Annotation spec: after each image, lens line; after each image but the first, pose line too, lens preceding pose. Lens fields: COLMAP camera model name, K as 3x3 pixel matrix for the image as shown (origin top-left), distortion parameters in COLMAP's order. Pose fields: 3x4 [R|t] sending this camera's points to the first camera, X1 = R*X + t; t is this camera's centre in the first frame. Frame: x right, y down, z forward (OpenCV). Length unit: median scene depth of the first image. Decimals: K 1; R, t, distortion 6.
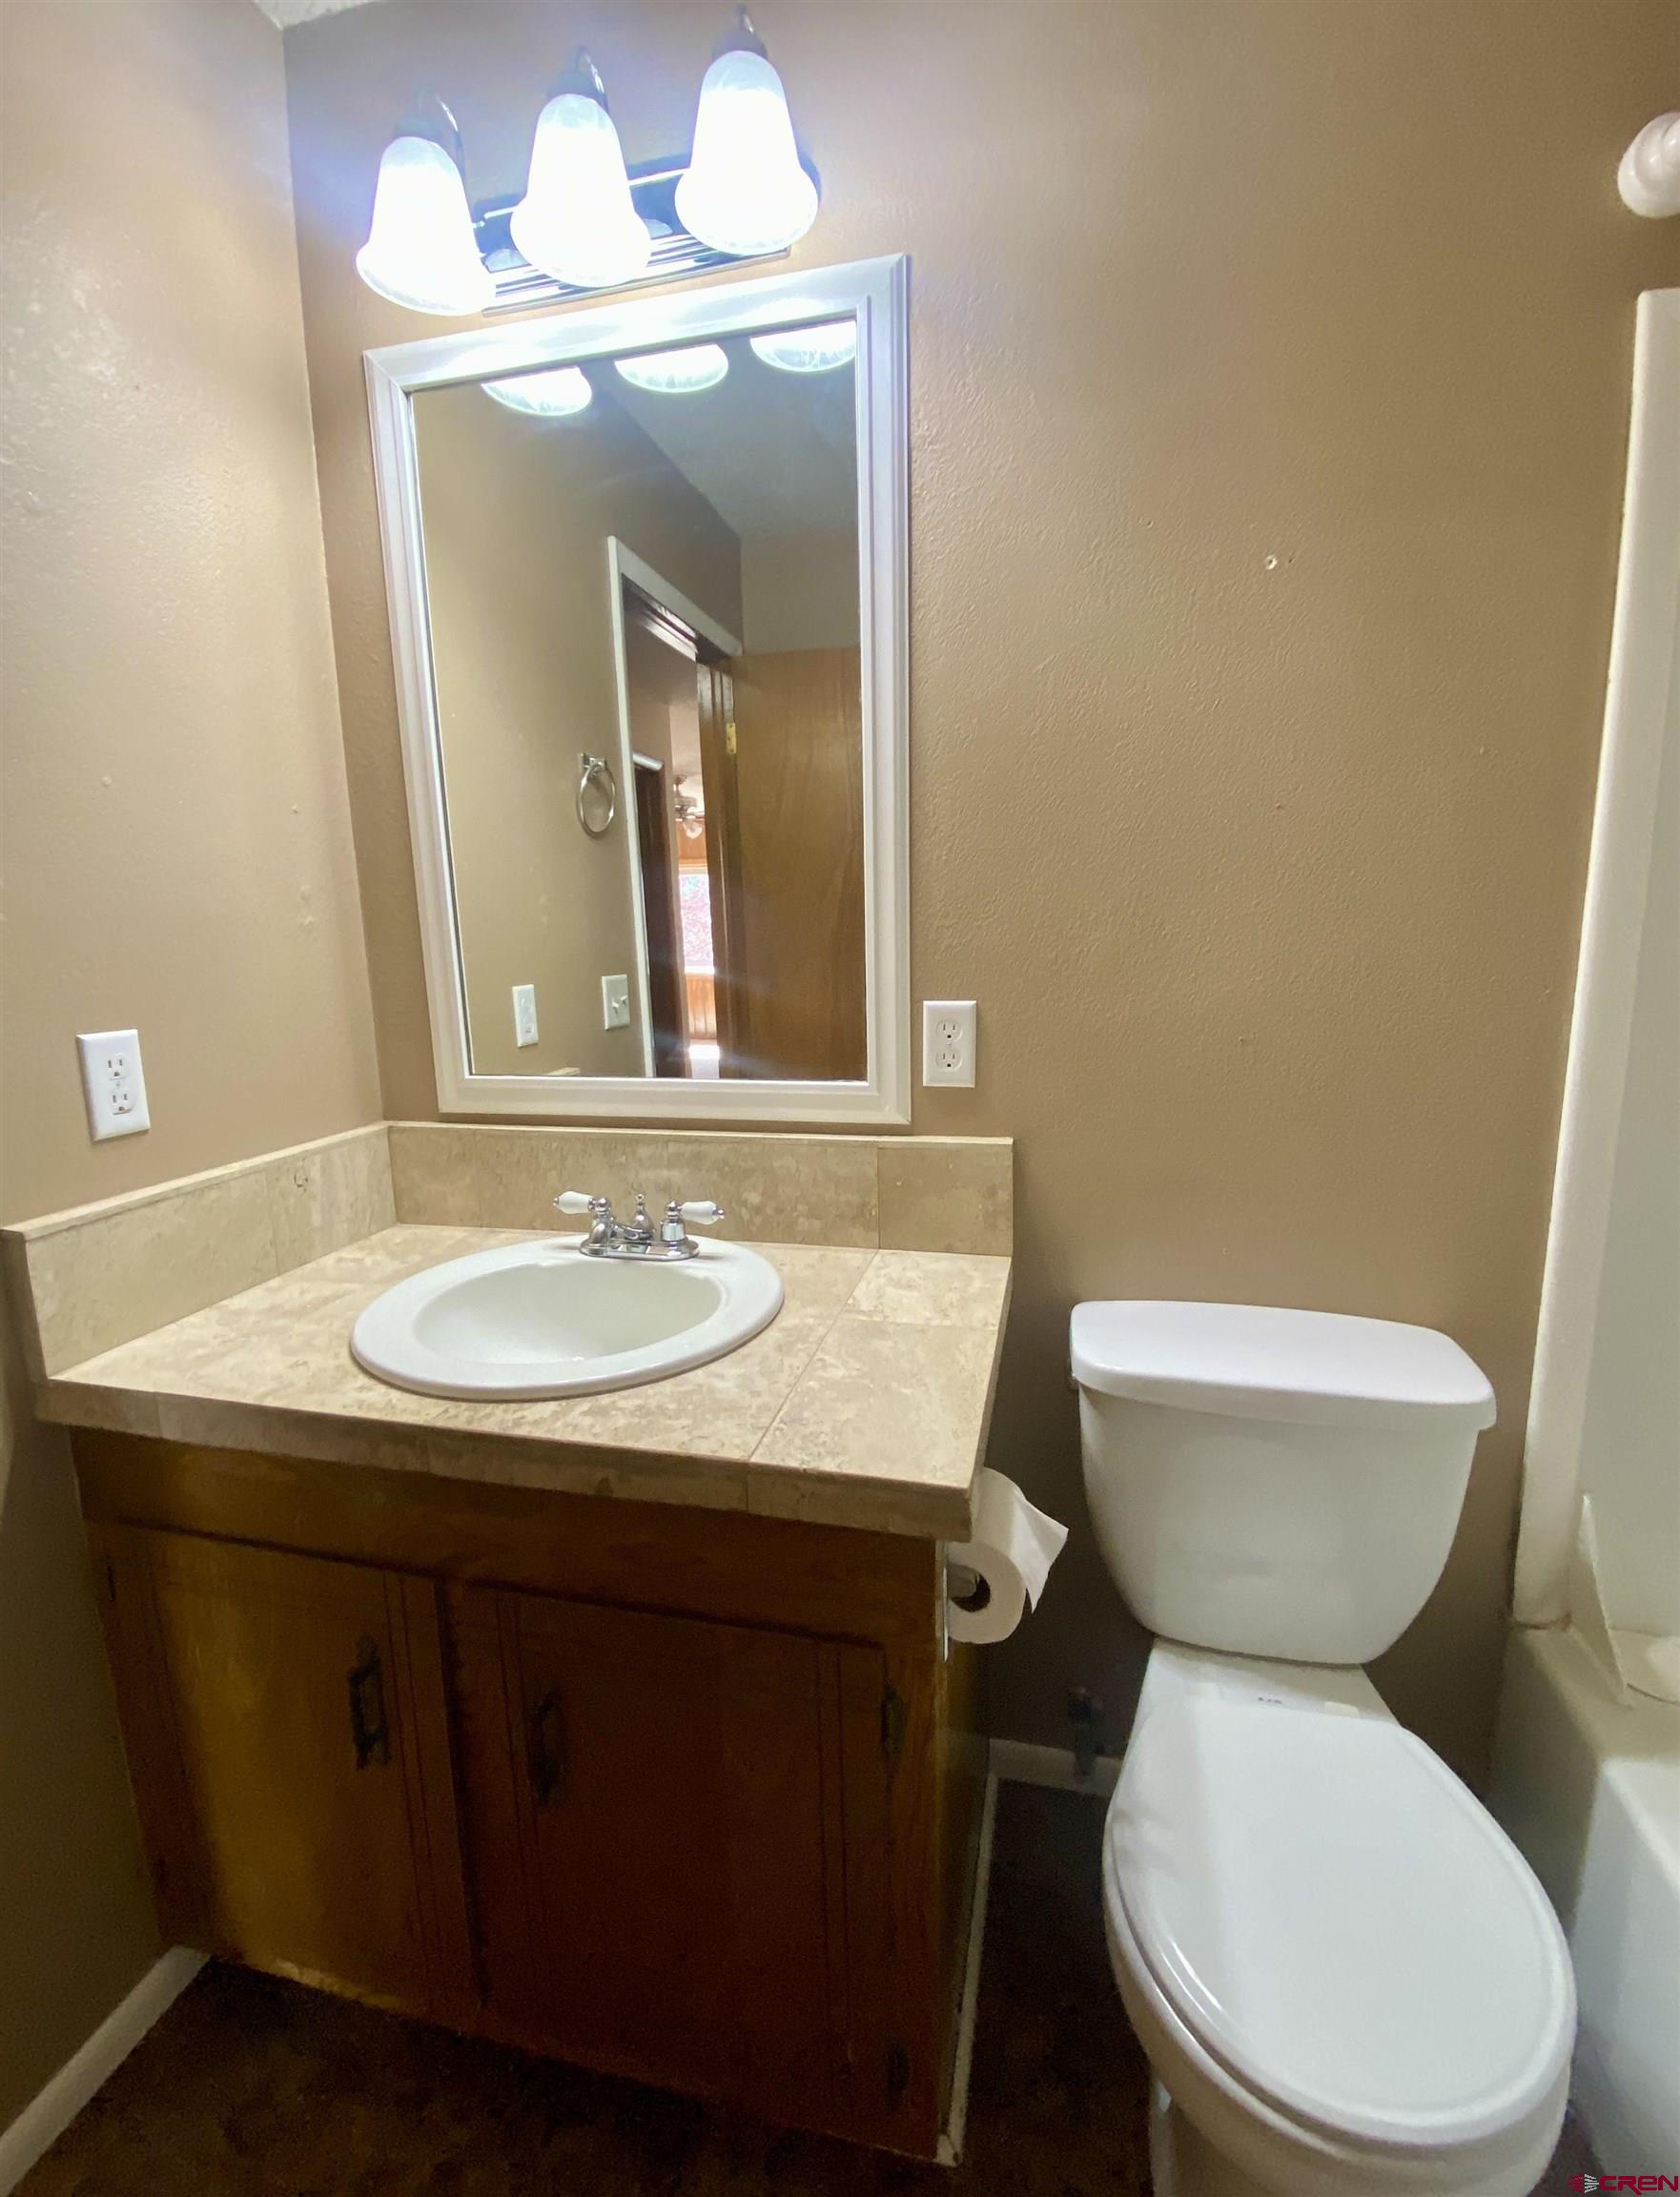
lens RADIAL K [[953.2, 0, 840.0], [0, 953.2, 1098.5], [0, 0, 1]] dist [0.000101, -0.000171]
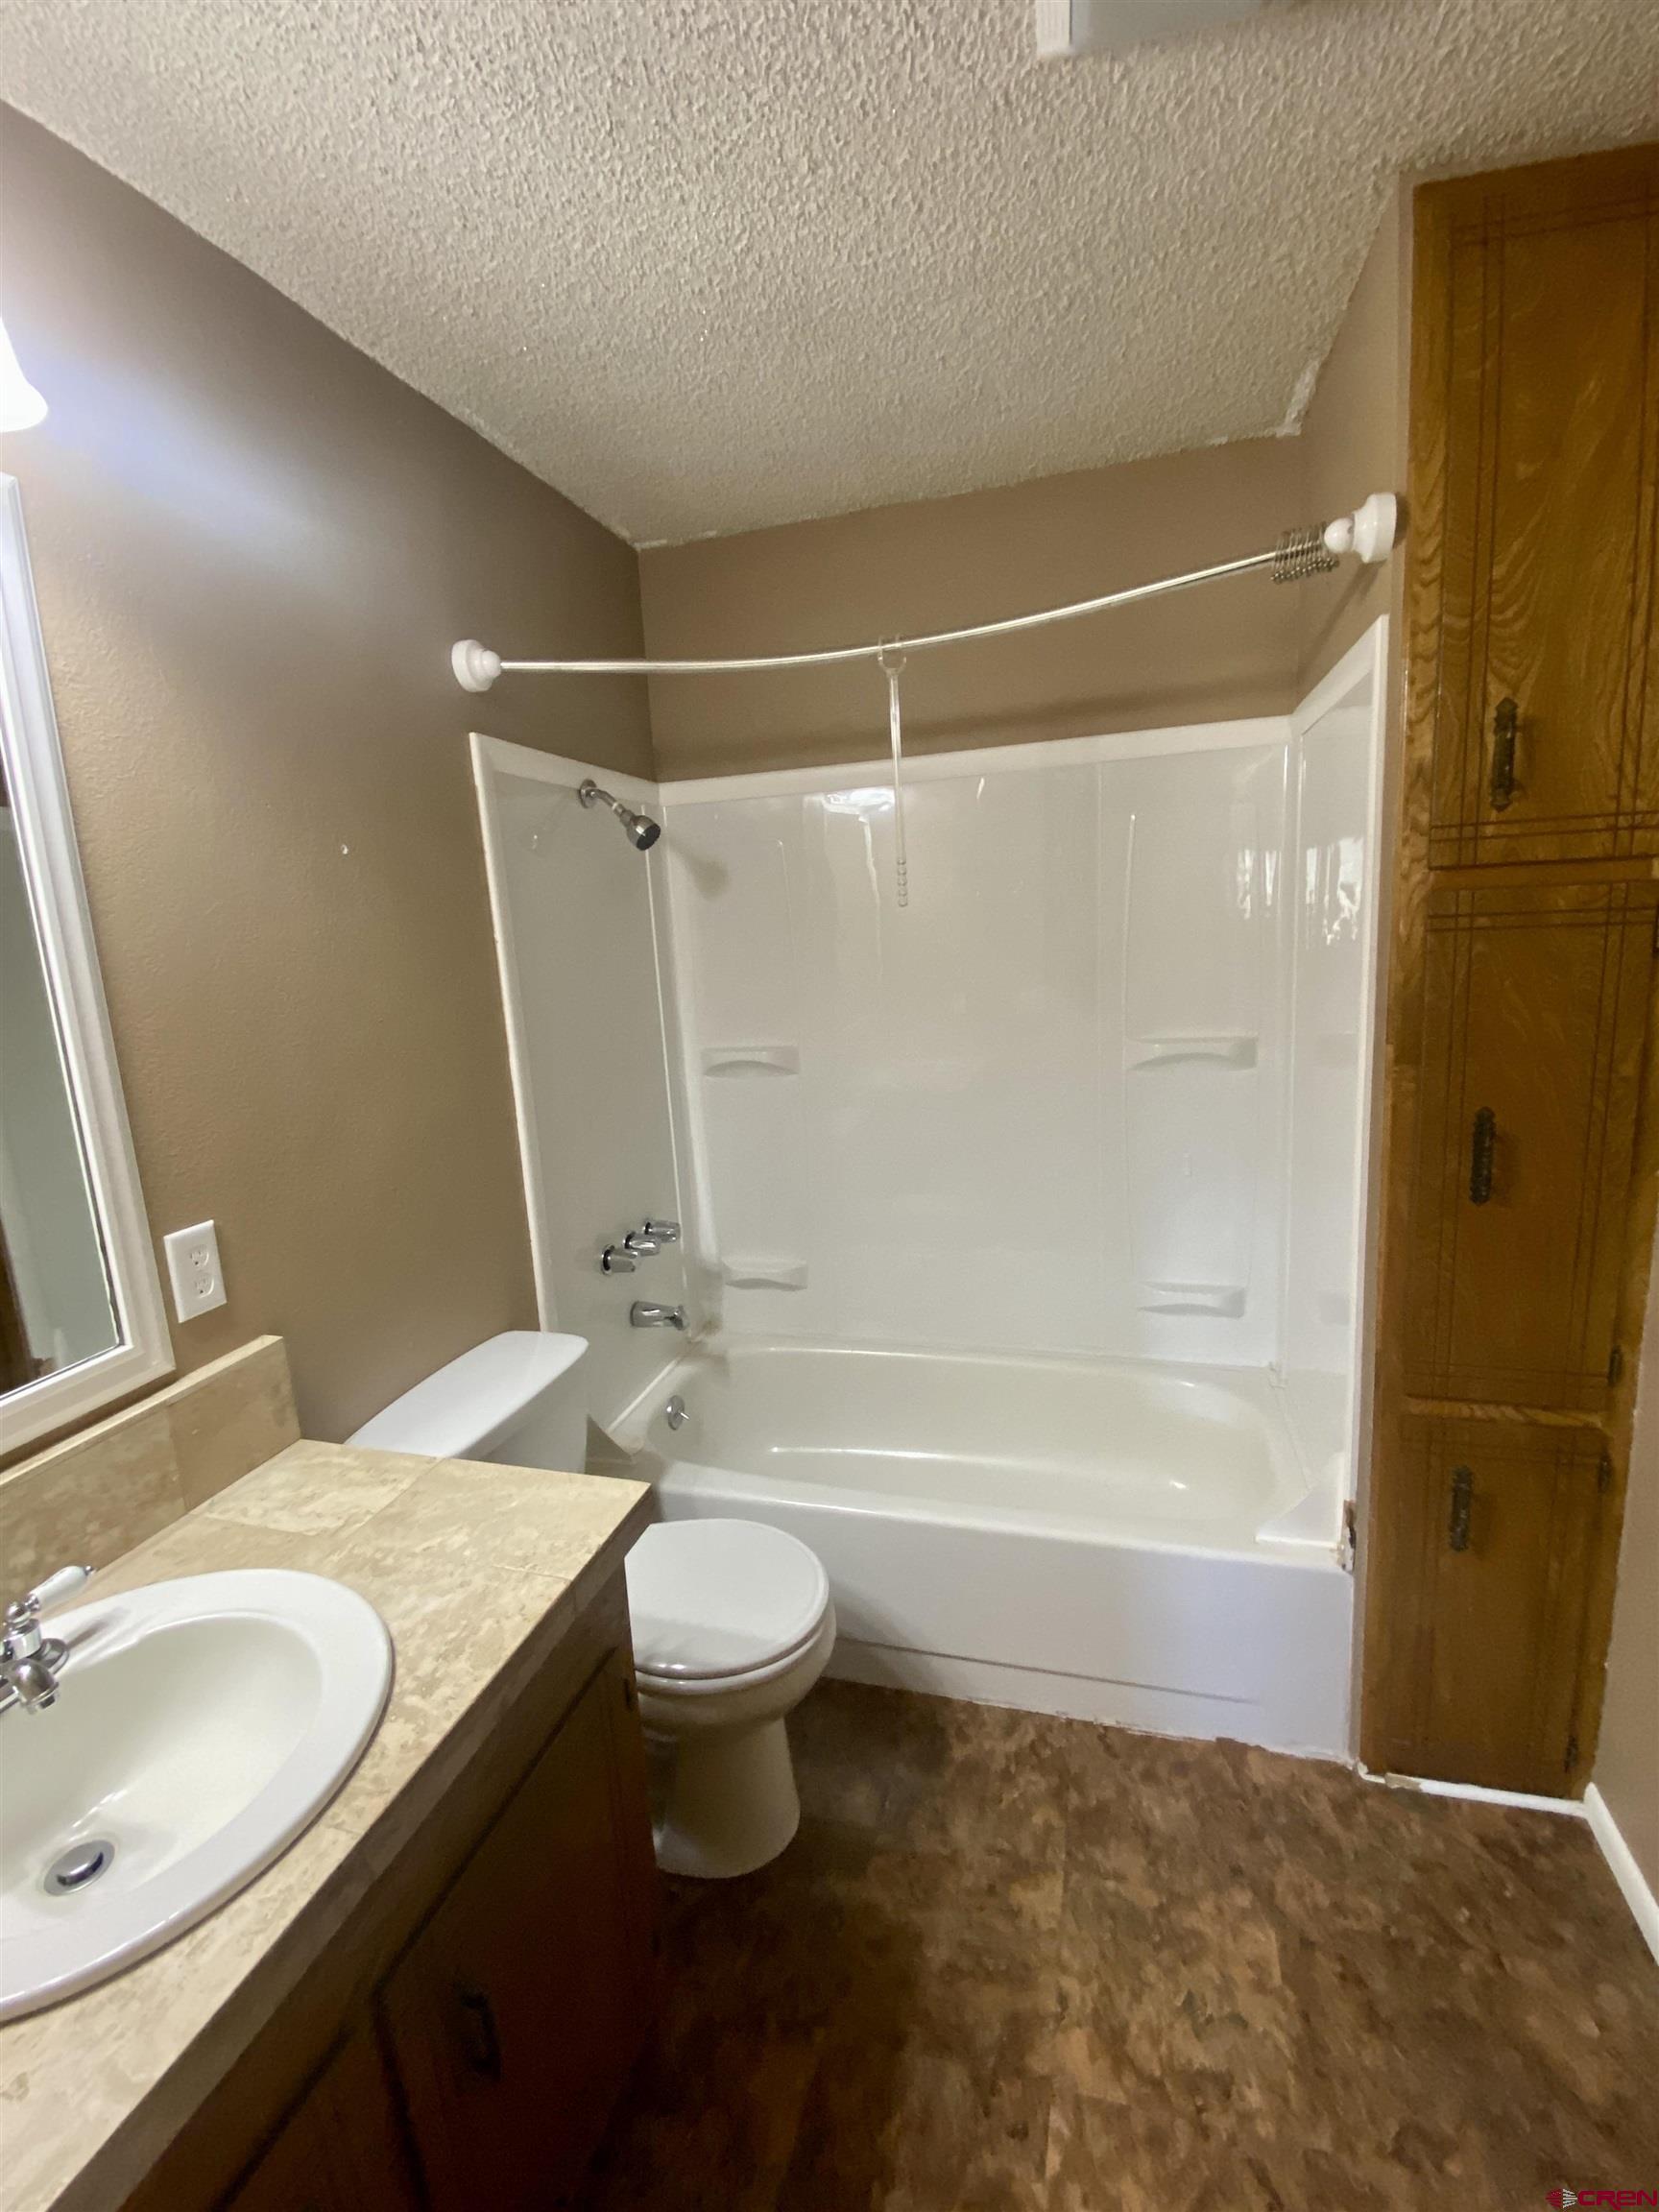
lens RADIAL K [[973.4, 0, 829.5], [0, 973.4, 1106.0], [0, 0, 1]] dist [-0.034073, -0.000094]
pose [[0.061085, -0.179254, 0.981905, -0.772123], [0.231944, 0.959362, 0.160709, -0.225278], [-0.970809, 0.217930, 0.100180, 0.247784]]
